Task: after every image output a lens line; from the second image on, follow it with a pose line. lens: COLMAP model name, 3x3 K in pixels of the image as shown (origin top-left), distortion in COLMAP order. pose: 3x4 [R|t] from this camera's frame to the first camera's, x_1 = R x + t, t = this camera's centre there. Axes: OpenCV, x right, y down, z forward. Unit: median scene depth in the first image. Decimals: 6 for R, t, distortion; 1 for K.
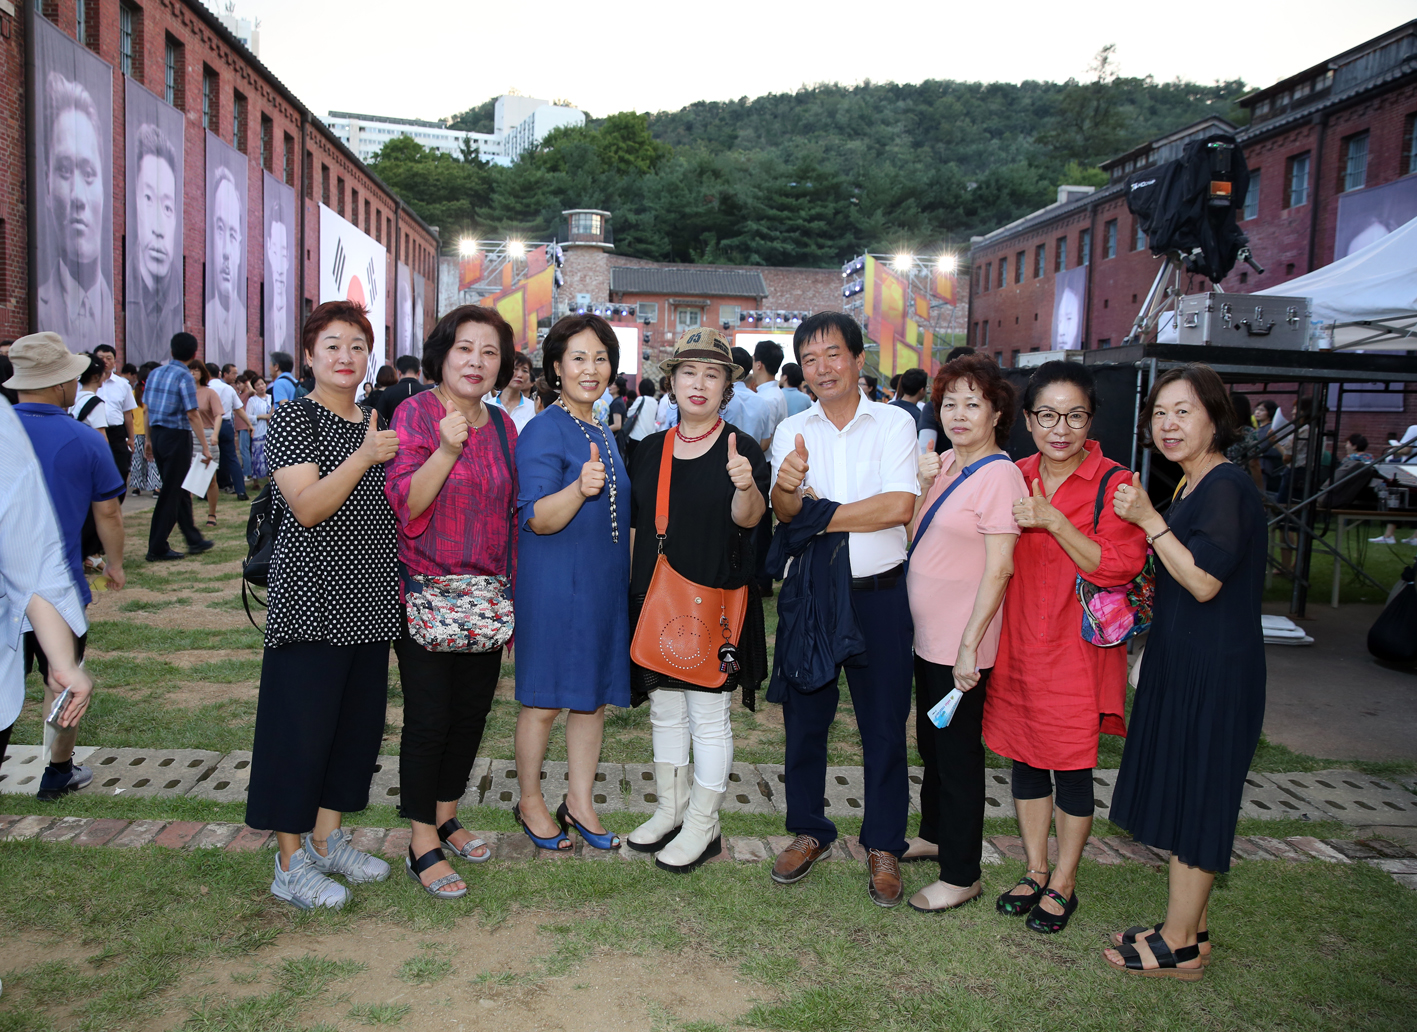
lens RADIAL K [[1159.6, 0, 654.1], [0, 1159.6, 516.5], [0, 0, 1]] dist [-0.123408, 0.126753]
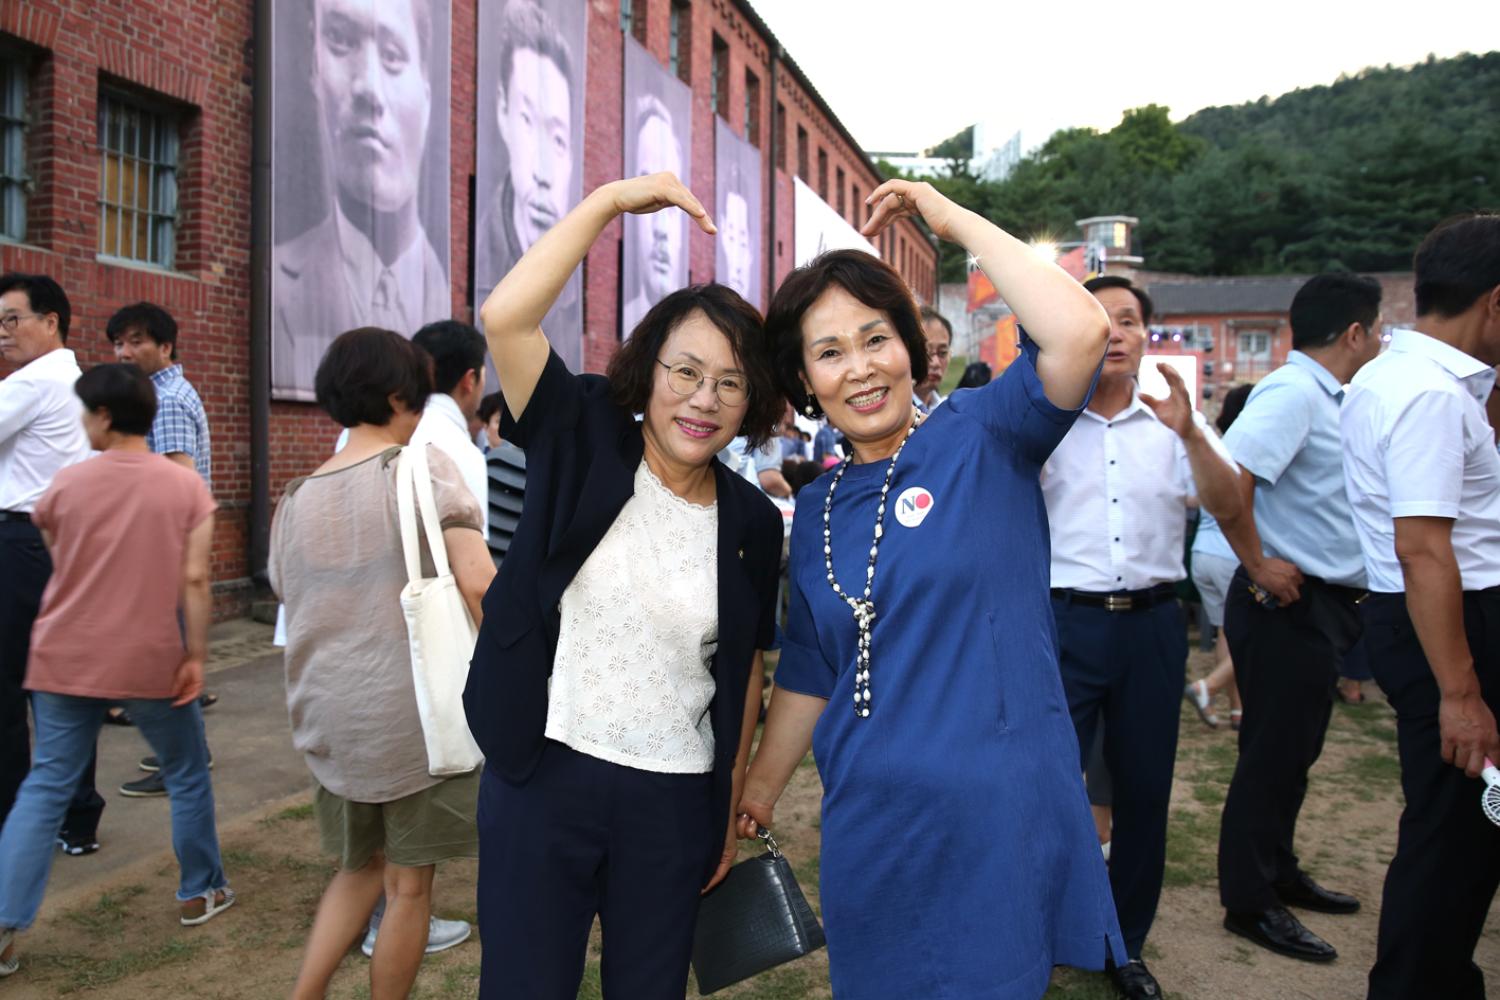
lens RADIAL K [[1152.6, 0, 681.2], [0, 1152.6, 500.9], [0, 0, 1]] dist [-0.115836, 0.088280]
pose [[0.931846, -0.001287, -0.362853, -0.071668], [-0.020346, 0.998235, -0.055792, -0.023711], [0.362284, 0.059372, 0.930175, 0.229358]]
